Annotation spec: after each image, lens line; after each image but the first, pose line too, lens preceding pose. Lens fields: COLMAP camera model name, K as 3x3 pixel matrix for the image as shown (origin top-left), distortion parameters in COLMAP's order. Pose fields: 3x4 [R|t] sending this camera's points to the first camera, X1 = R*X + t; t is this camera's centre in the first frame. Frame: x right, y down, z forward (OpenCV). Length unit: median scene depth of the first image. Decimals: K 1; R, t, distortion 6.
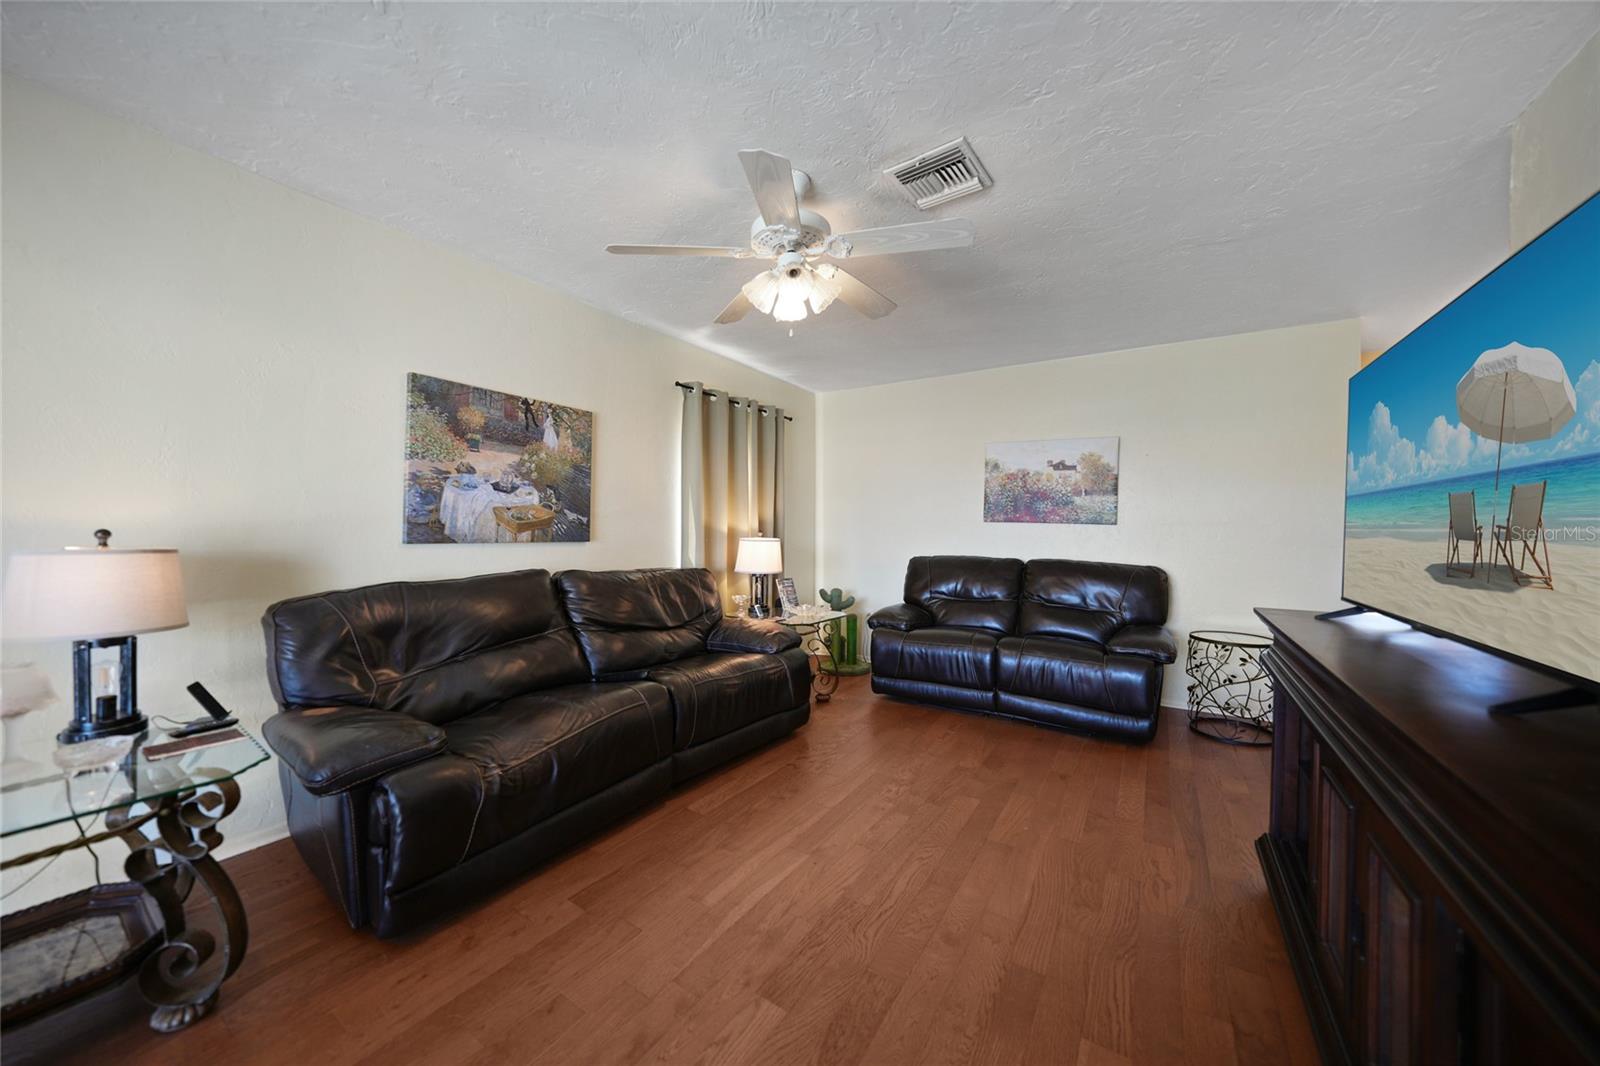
lens RADIAL K [[553.9, 0, 801.0], [0, 553.9, 534.0], [0, 0, 1]] dist [-0.028024, 0.006774]
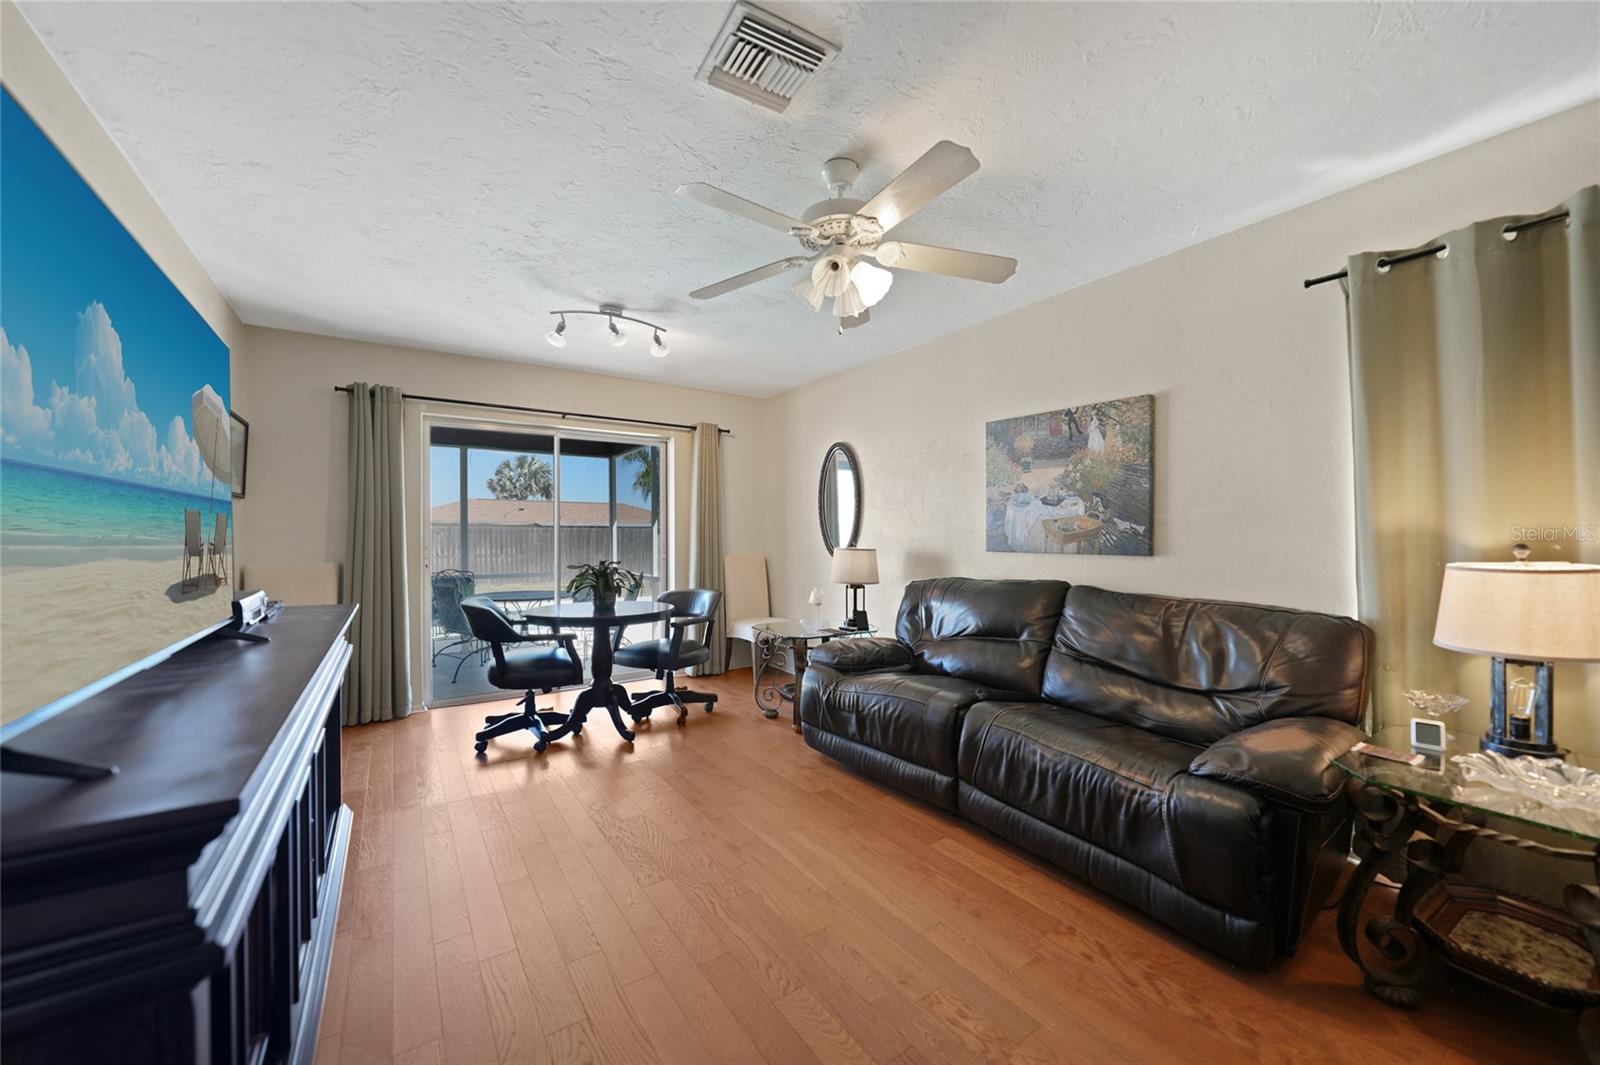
lens RADIAL K [[648.3, 0, 814.7], [0, 648.3, 542.7], [0, 0, 1]] dist [-0.031269, 0.013233]
pose [[-0.387898, 0.005734, -0.921684, 0.764823], [-0.004899, 0.999954, 0.008283, -0.012220], [0.921689, 0.007729, -0.387852, 1.044800]]
